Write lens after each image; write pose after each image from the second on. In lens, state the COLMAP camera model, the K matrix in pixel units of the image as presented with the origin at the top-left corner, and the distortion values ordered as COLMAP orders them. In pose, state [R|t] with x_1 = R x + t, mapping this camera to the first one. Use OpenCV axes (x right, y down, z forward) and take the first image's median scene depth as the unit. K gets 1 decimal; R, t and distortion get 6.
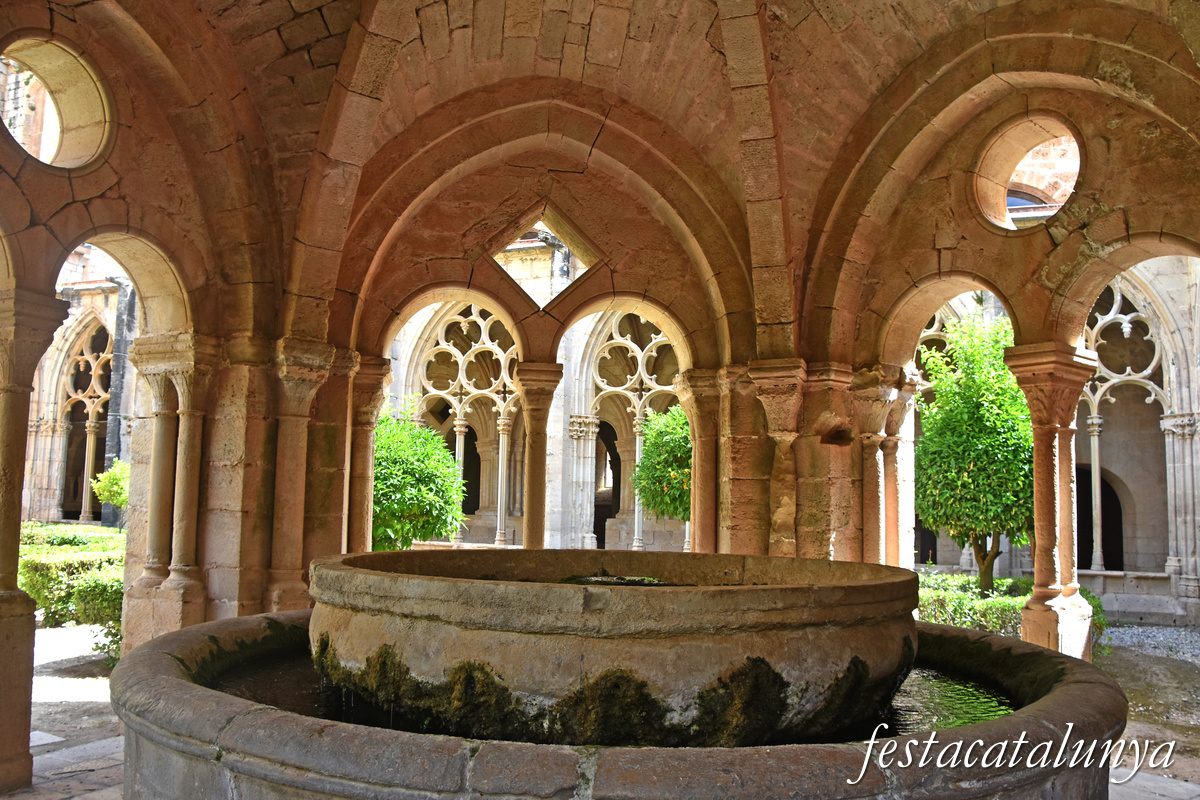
lens RADIAL K [[984.0, 0, 600.0], [0, 984.0, 400.0], [0, 0, 1]] dist [-0.106062, 0.012941]
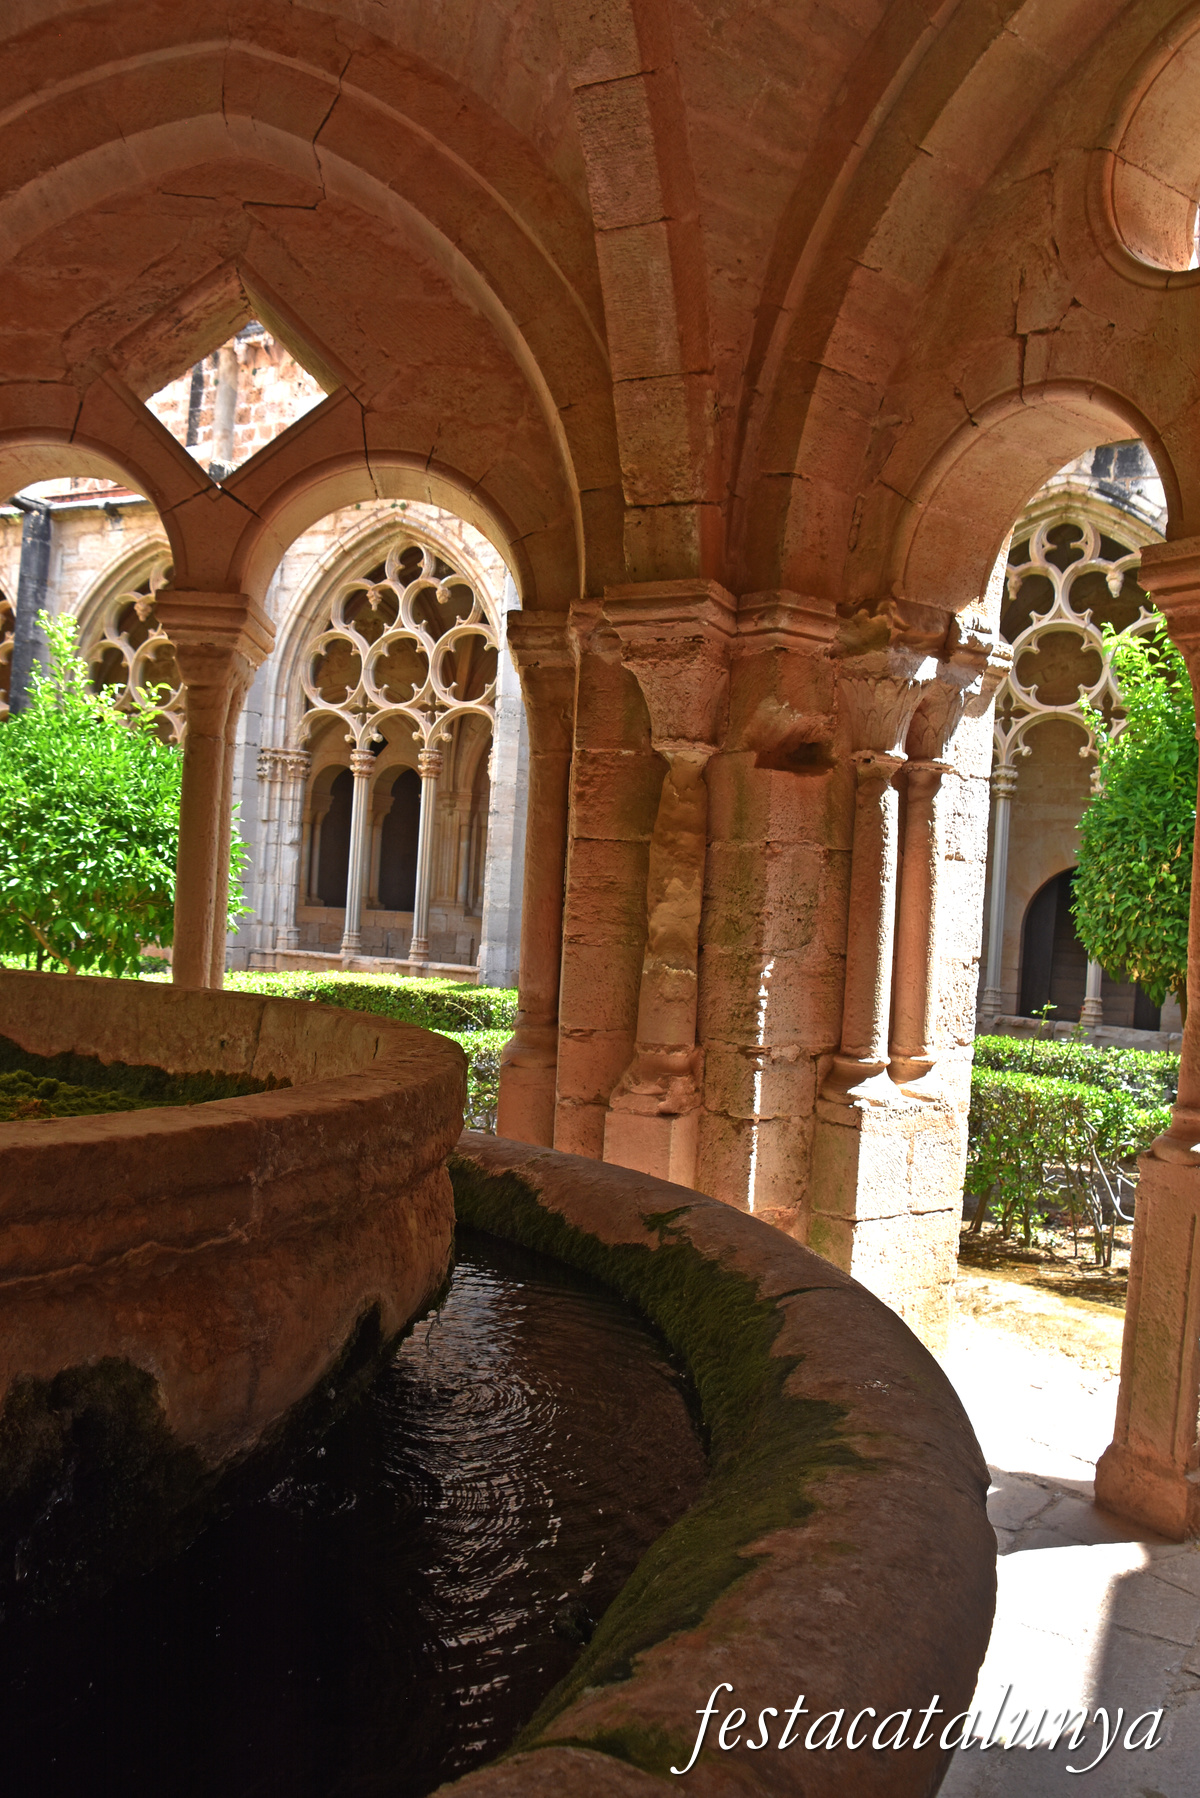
lens RADIAL K [[1450.6, 0, 600.0], [0, 1450.6, 899.0], [0, 0, 1]] dist [-0.142744, 0.110365]
pose [[0.994763, 0.038192, -0.094809, 0.217006], [-0.028674, 0.994595, 0.099797, 0.039416], [0.098108, -0.096556, 0.990481, 0.303205]]
